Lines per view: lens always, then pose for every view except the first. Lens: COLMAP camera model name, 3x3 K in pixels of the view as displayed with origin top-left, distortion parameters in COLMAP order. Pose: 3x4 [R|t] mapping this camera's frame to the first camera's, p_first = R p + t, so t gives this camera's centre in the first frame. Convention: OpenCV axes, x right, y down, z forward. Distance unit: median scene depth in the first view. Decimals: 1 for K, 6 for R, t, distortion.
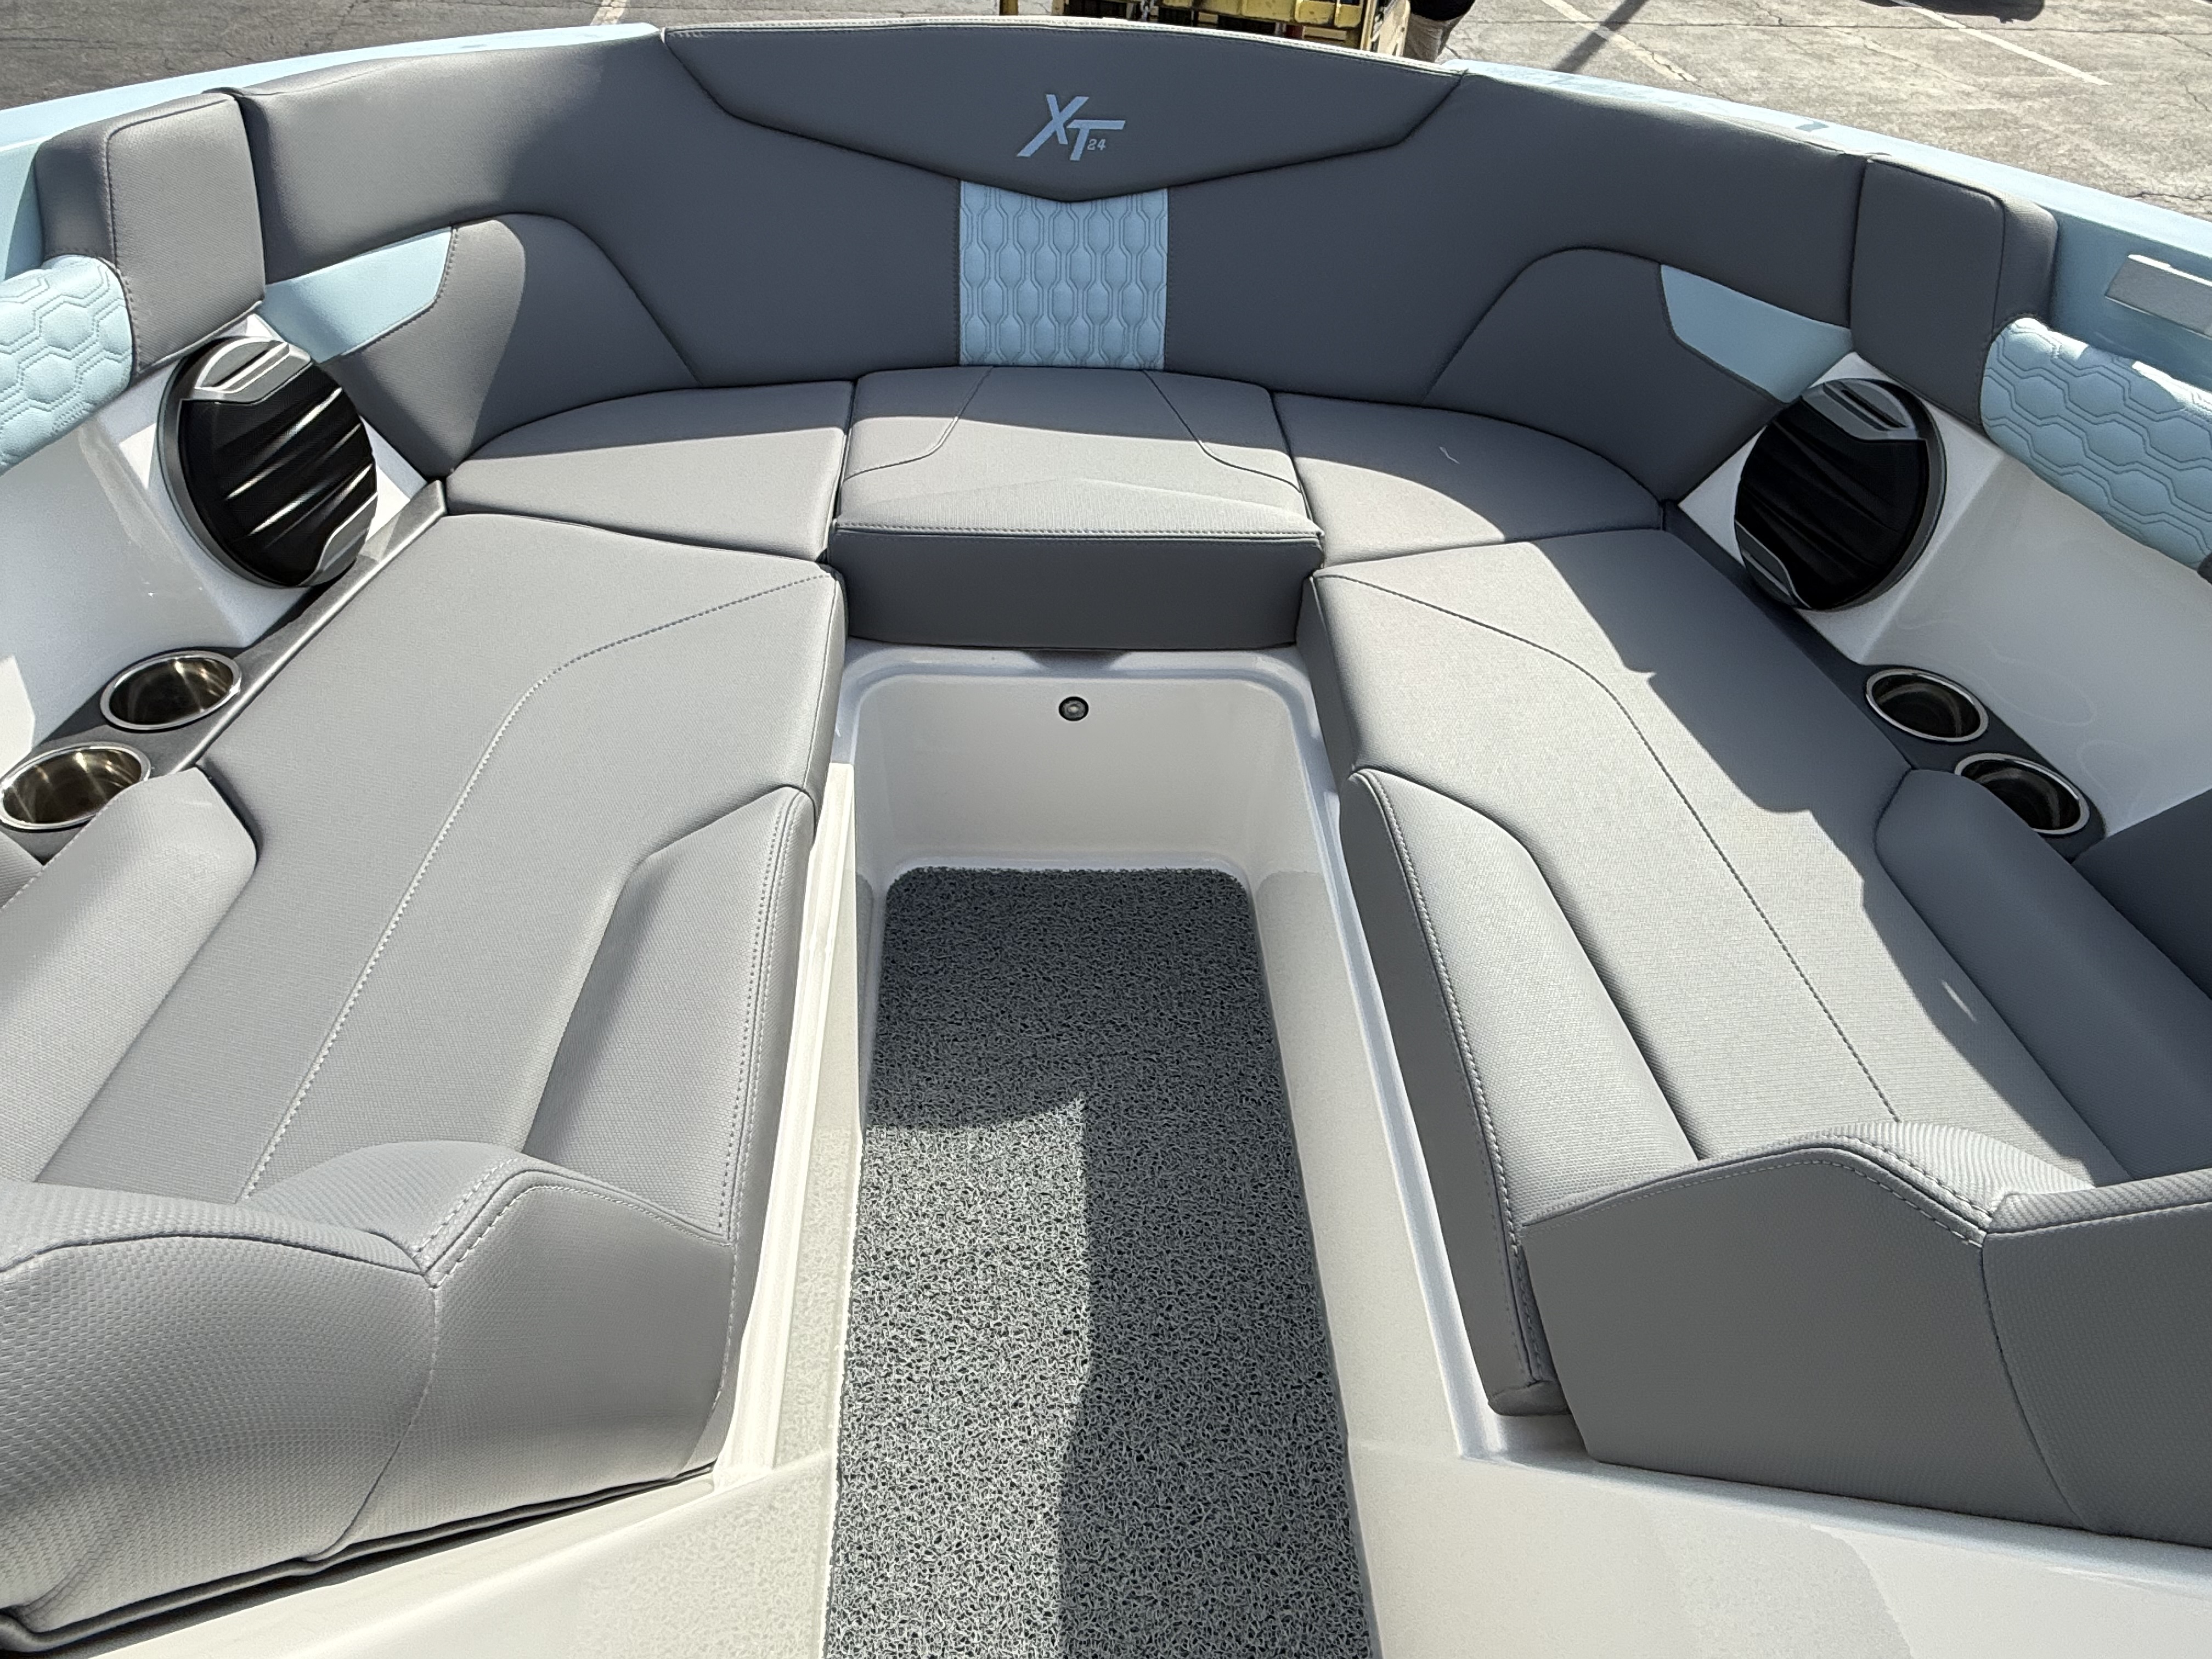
lens RADIAL K [[1369.3, 0, 1106.2], [0, 1369.3, 837.2], [0, 0, 1]] dist [0.003867, -0.001825]
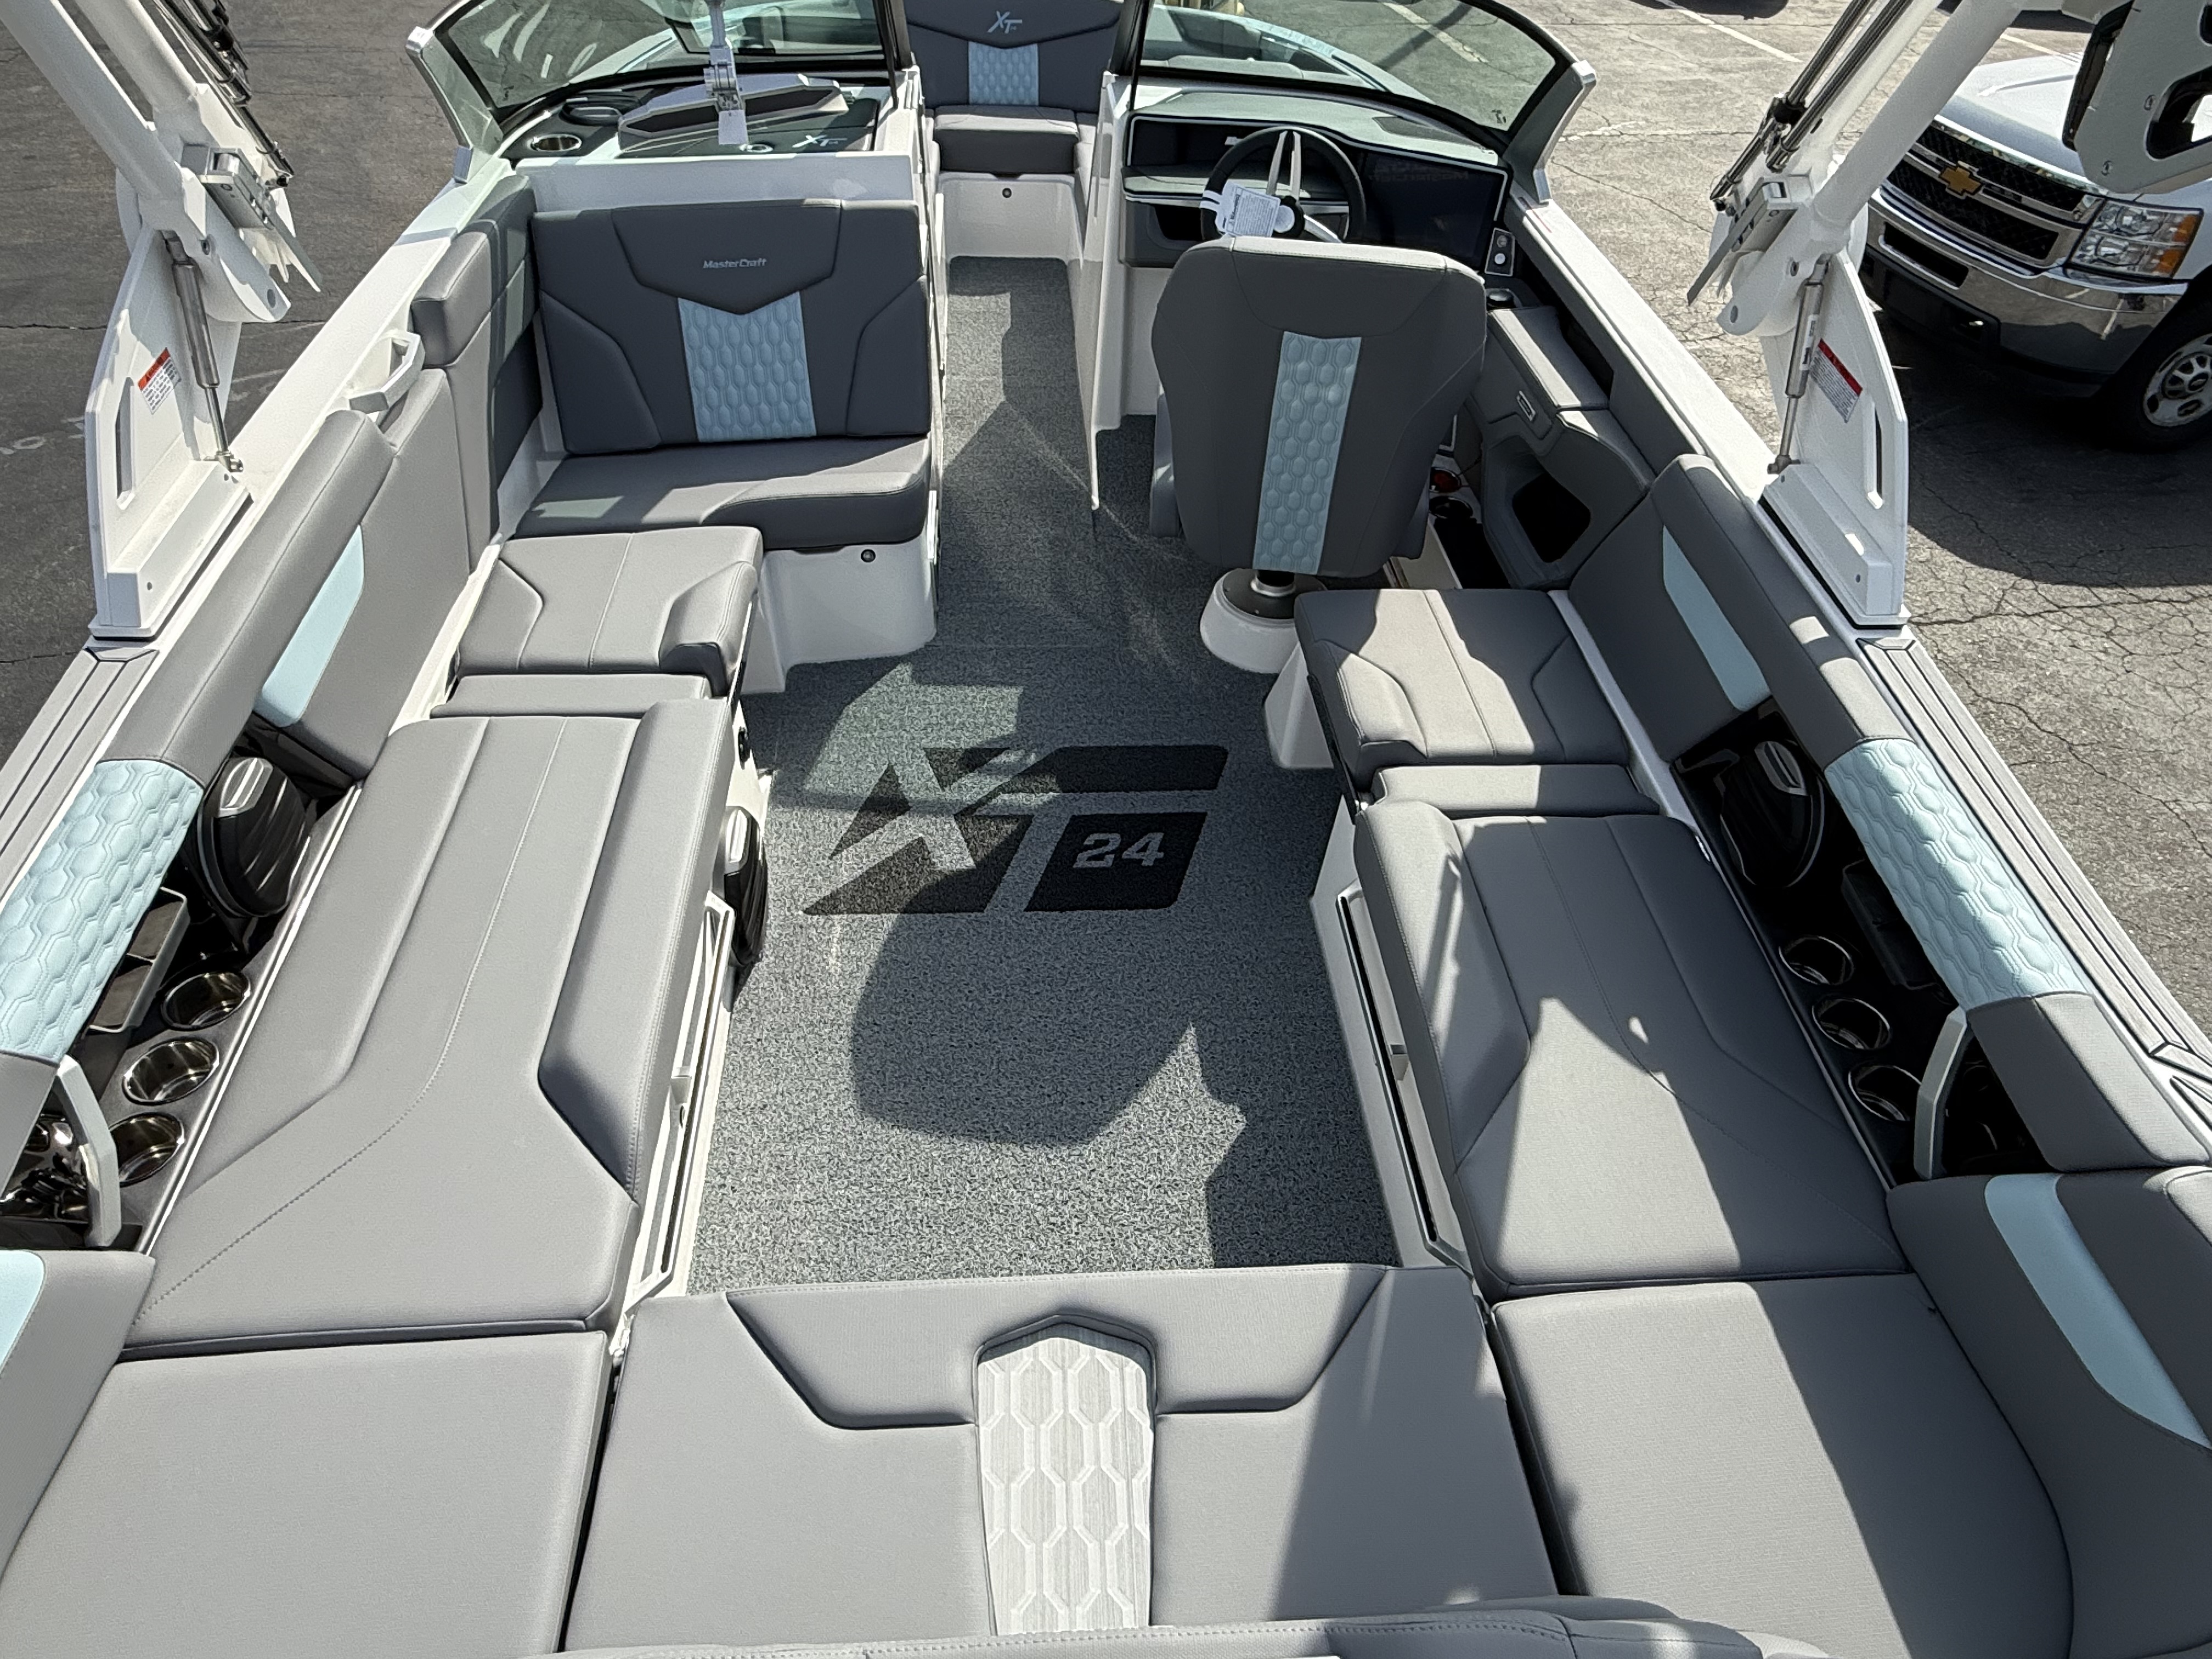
lens RADIAL K [[1369.3, 0, 1106.5], [0, 1369.3, 832.2], [0, 0, 1]] dist [0.003867, -0.001825]
pose [[0.999790, -0.019535, 0.006207, 0.140771], [0.019648, 0.999632, -0.018697, 1.292044], [-0.005840, 0.018815, 0.999806, -1.936946]]
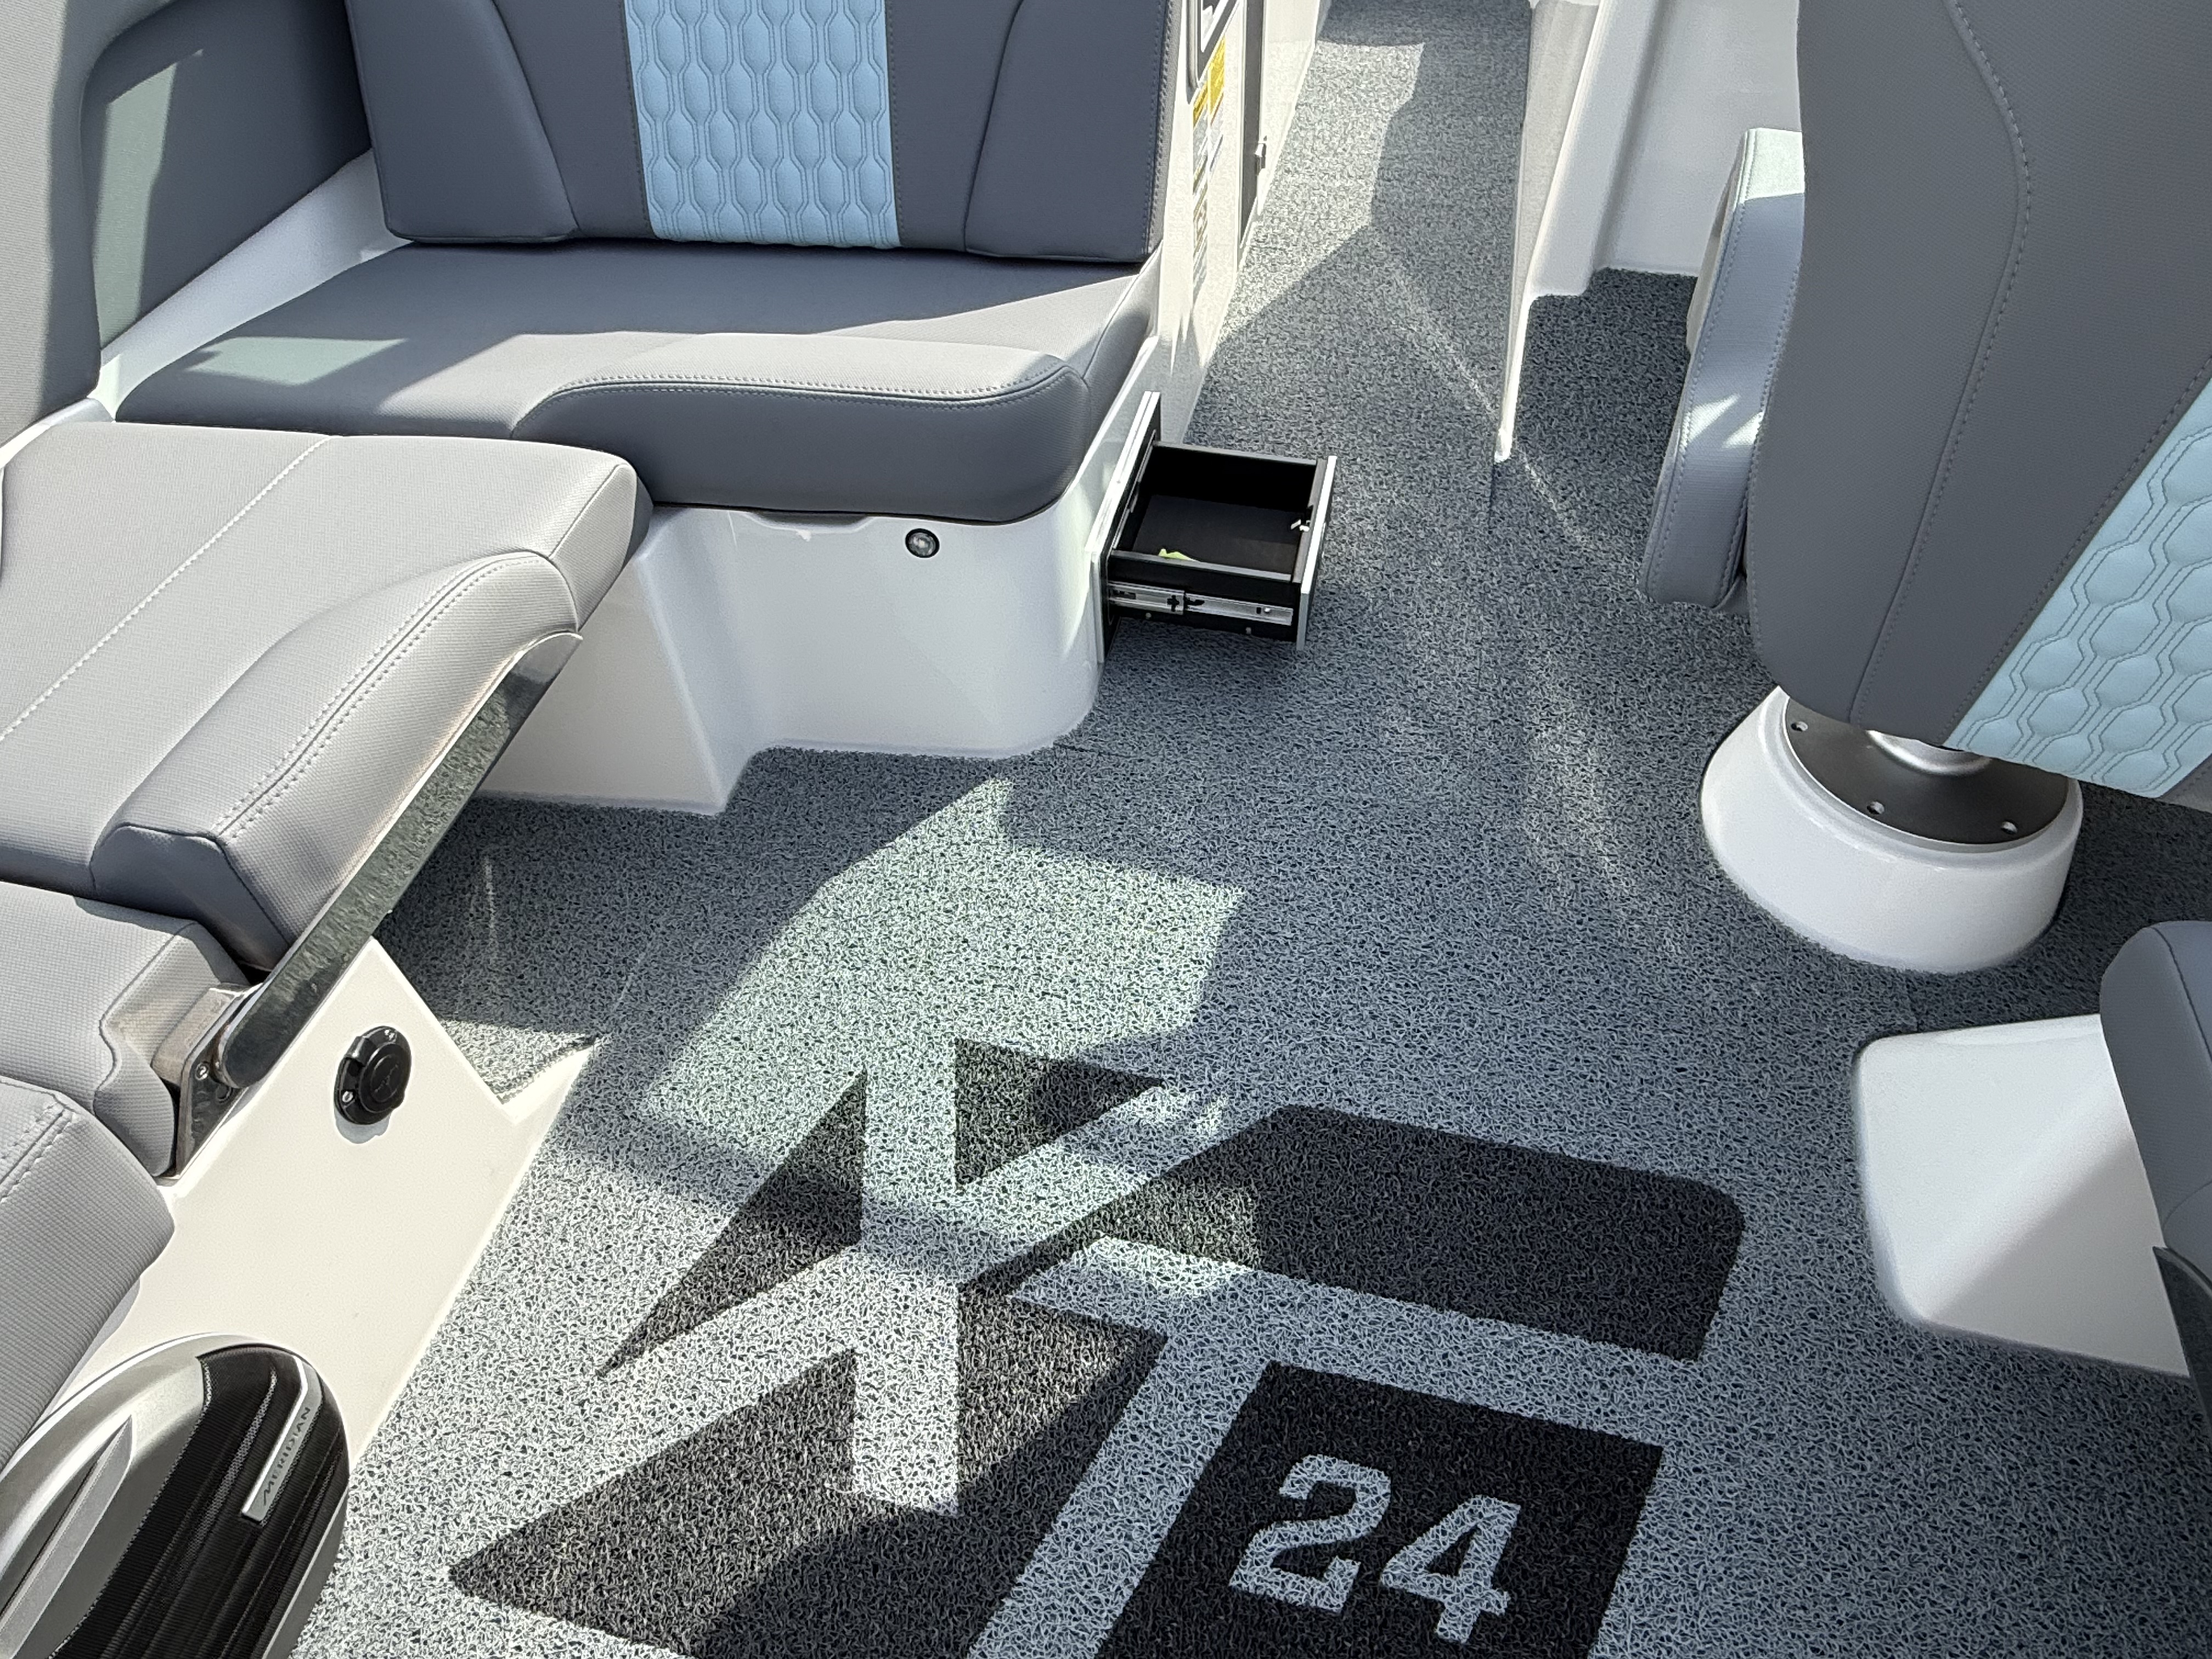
lens RADIAL K [[1369.3, 0, 1100.4], [0, 1369.3, 817.3], [0, 0, 1]] dist [0.003867, -0.001825]
pose [[0.959250, 0.161202, -0.232063, 0.139513], [-0.146744, 0.986064, 0.078387, 0.972285], [0.241465, -0.041139, 0.969537, -0.881379]]
